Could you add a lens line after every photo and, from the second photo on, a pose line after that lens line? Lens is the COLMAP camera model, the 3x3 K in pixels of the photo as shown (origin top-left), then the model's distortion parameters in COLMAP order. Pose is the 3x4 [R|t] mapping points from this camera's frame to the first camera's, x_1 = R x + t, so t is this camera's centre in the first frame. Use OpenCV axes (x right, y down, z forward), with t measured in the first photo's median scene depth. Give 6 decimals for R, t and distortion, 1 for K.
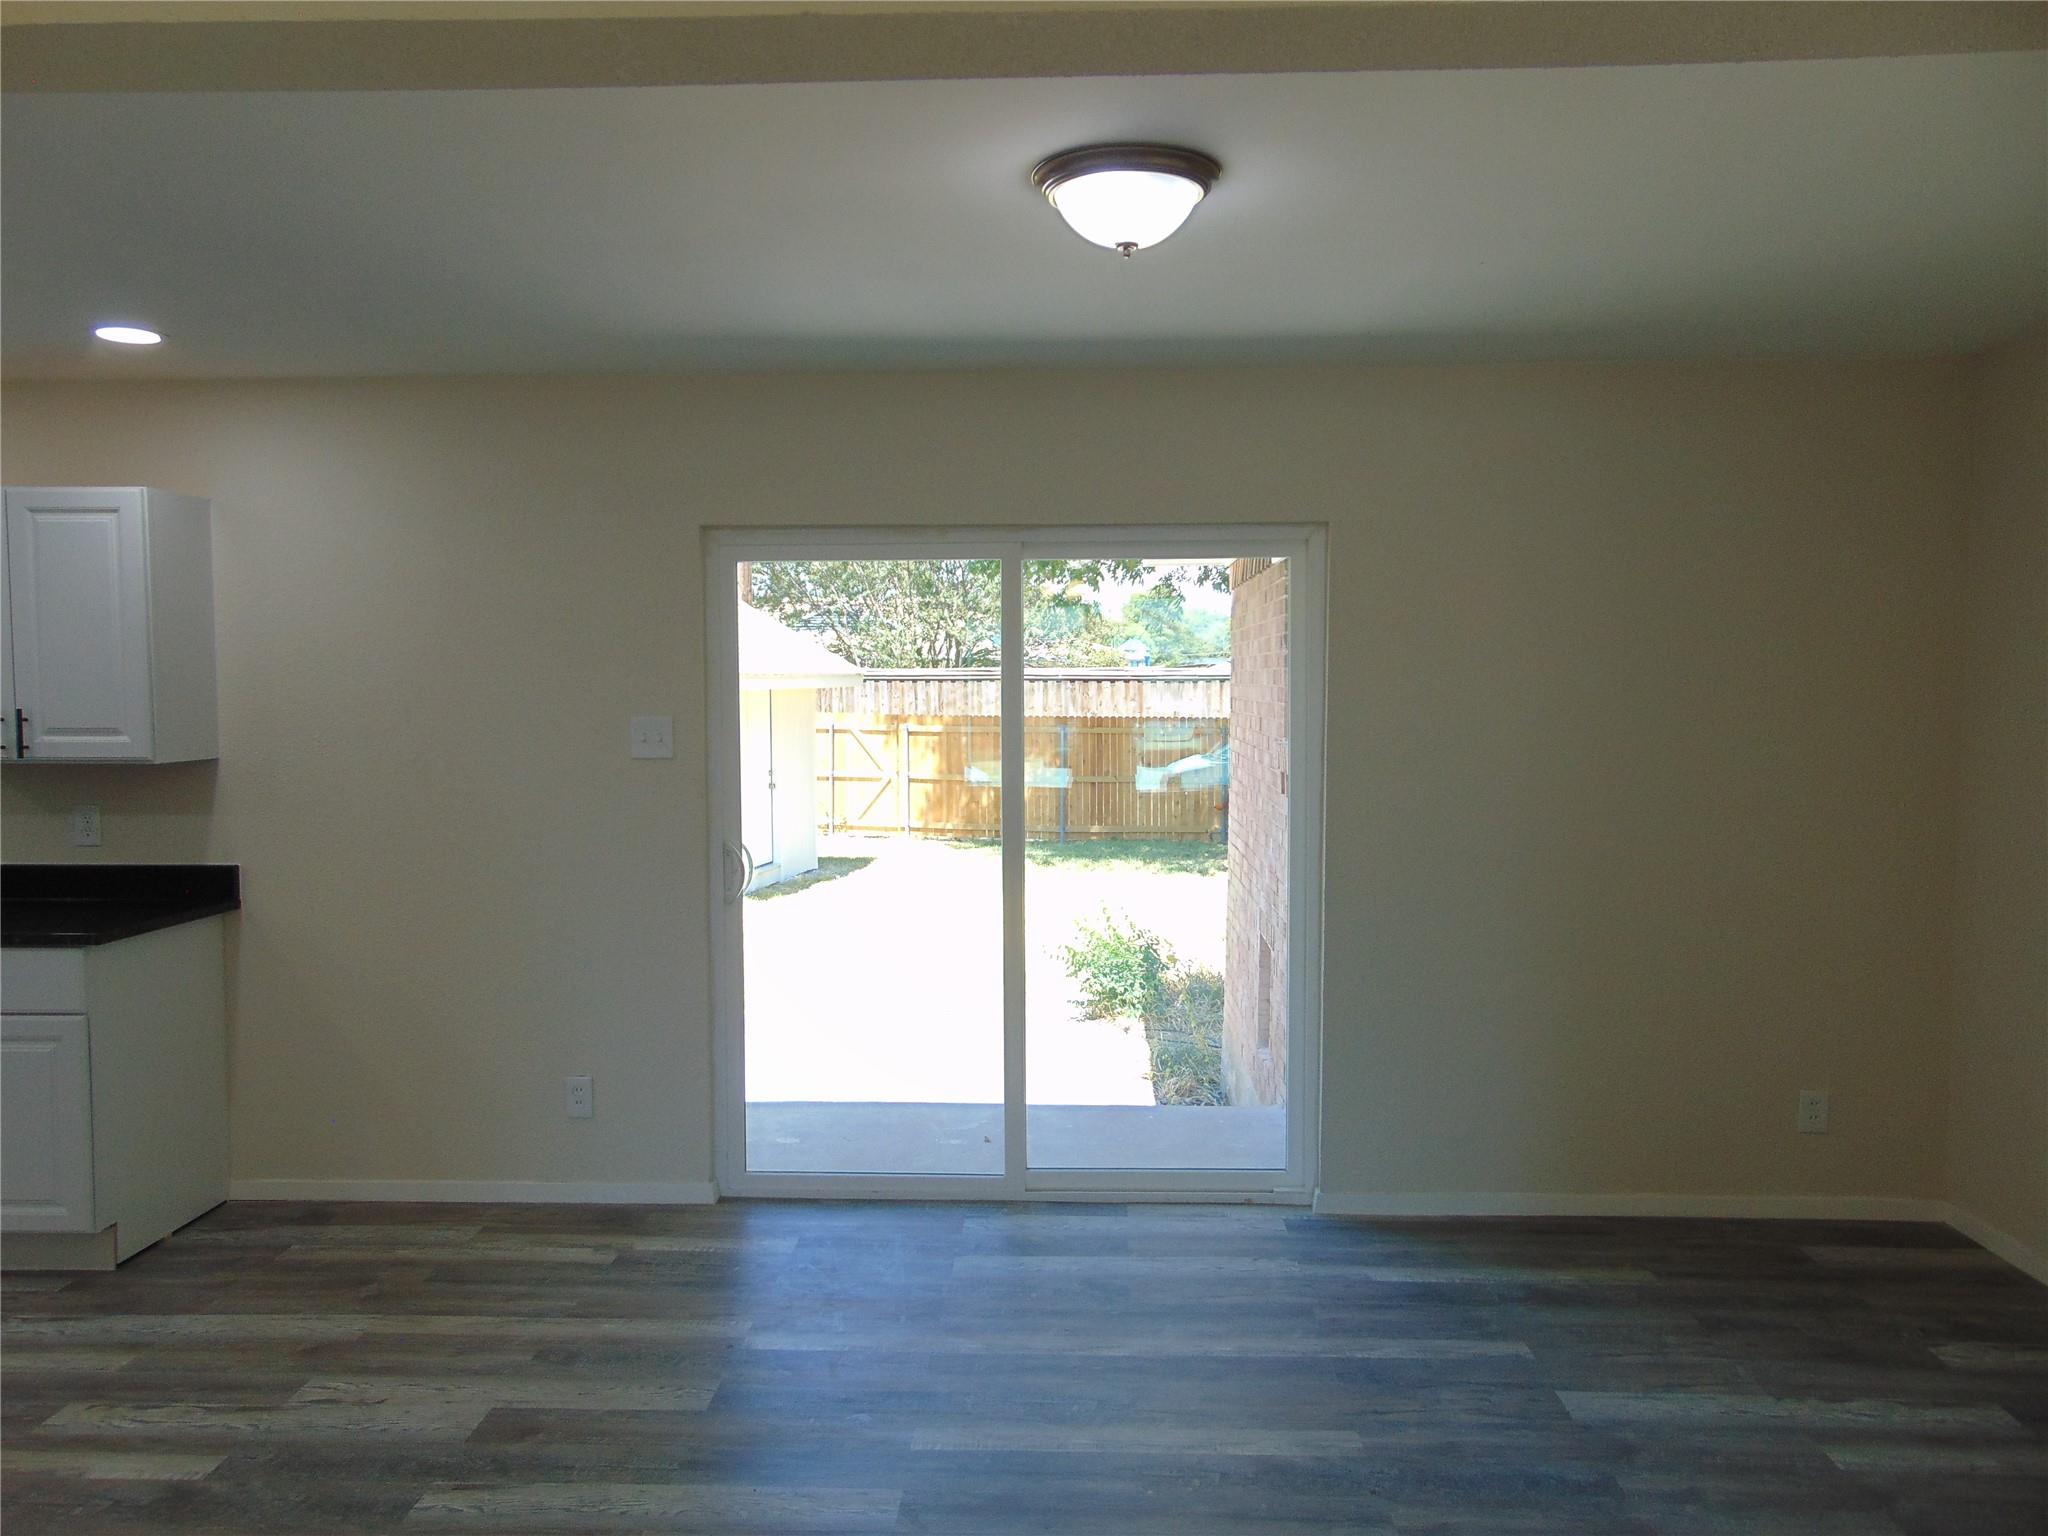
lens RADIAL K [[1550.5, 0, 1023.1], [0, 1550.5, 770.8], [0, 0, 1]] dist [-0.032282, 0.097749]
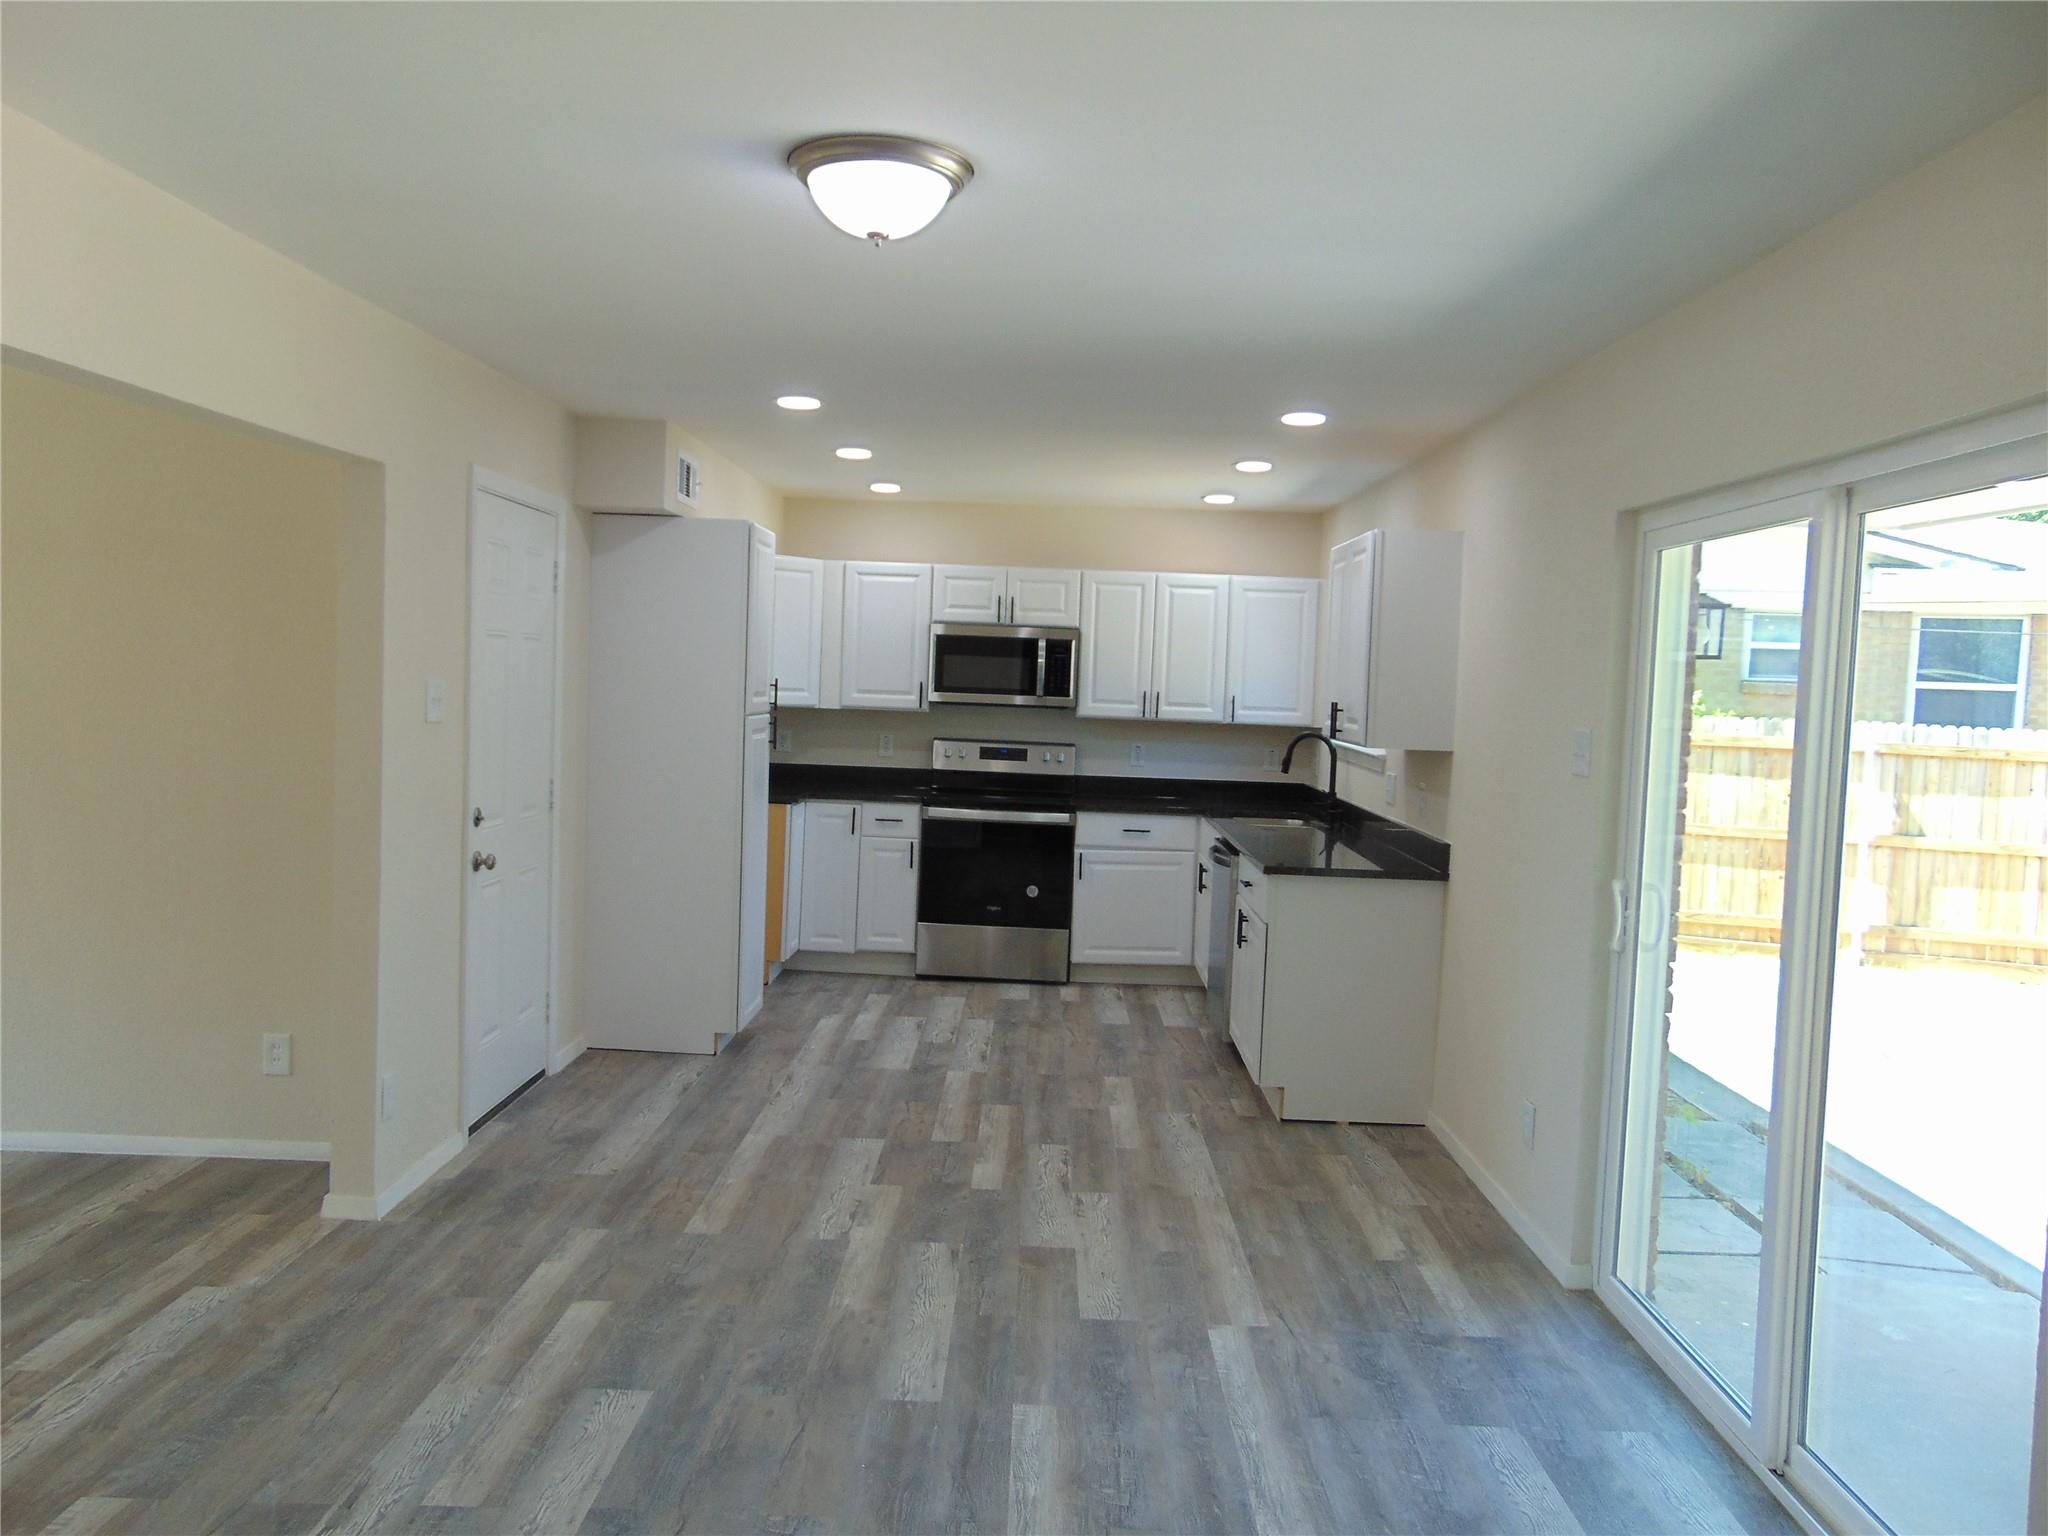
lens RADIAL K [[1550.5, 0, 1023.1], [0, 1550.5, 770.8], [0, 0, 1]] dist [-0.032282, 0.097749]
pose [[0.028282, 0.063745, -0.997565, 0.691267], [-0.095926, 0.993532, 0.060768, -0.035725], [0.994987, 0.093973, 0.034214, 0.687620]]
